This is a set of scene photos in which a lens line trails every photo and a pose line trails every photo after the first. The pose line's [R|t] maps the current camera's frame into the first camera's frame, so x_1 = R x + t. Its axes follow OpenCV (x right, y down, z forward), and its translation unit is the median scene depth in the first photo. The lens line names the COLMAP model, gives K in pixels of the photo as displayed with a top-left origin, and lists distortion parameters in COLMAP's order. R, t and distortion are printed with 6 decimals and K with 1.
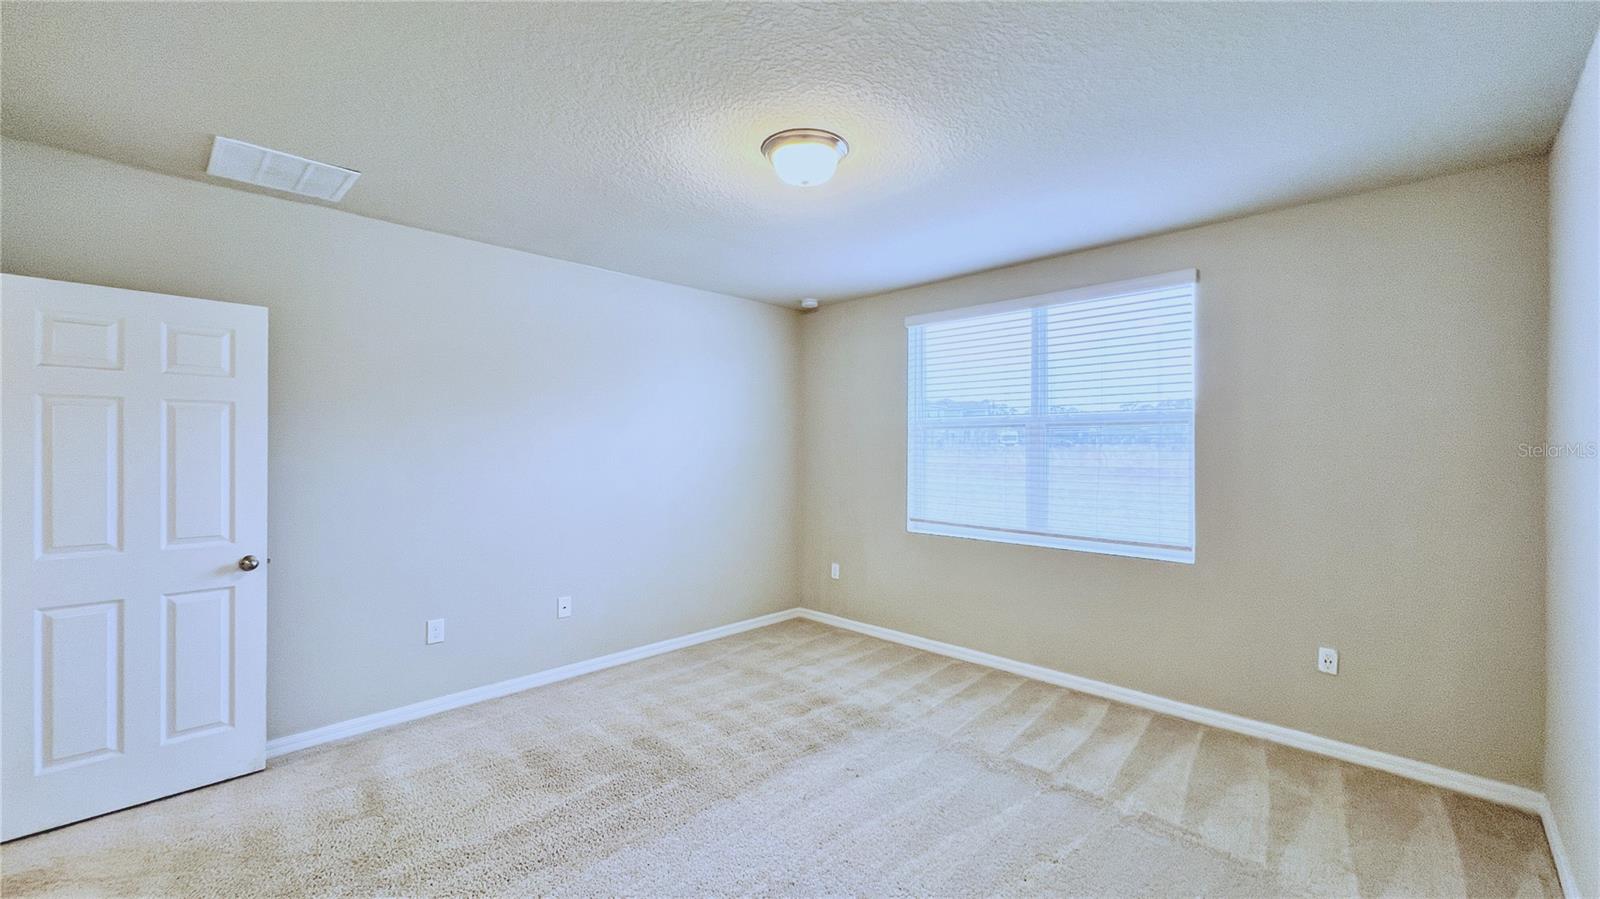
lens RADIAL K [[643.8, 0, 795.7], [0, 643.8, 450.6], [0, 0, 1]] dist [-0.000270, -0.000525]
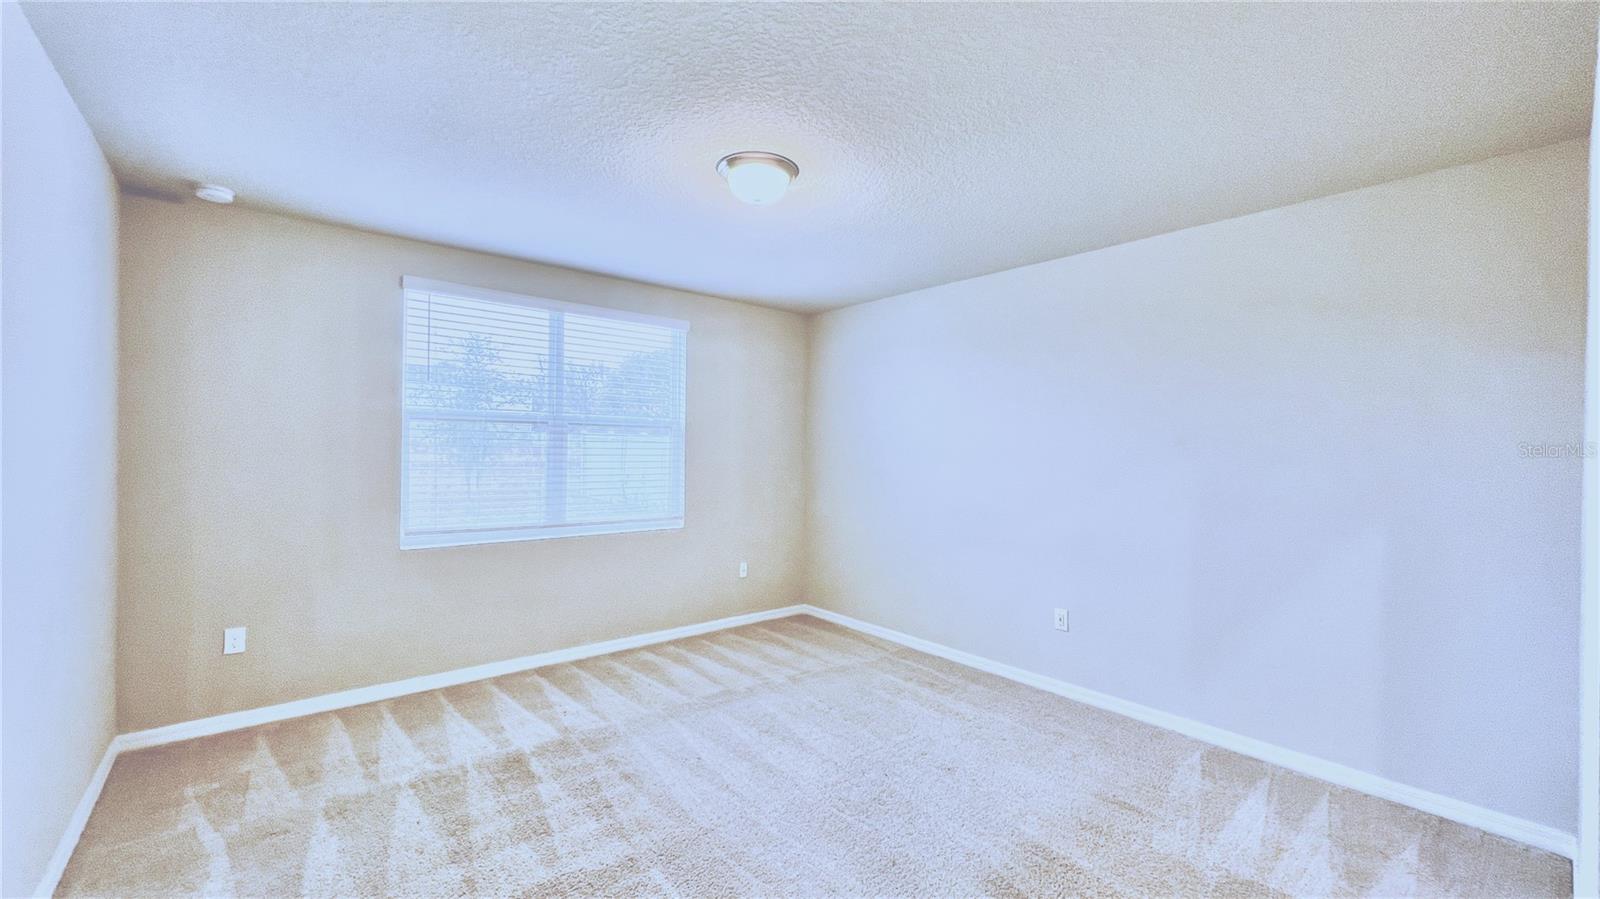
lens RADIAL K [[643.8, 0, 794.3], [0, 643.8, 449.6], [0, 0, 1]] dist [-0.000270, -0.000525]
pose [[0.078906, 0.003982, 0.996874, -0.691697], [-0.002933, 0.999989, -0.003762, 0.007203], [-0.996878, -0.002627, 0.078917, 0.568631]]
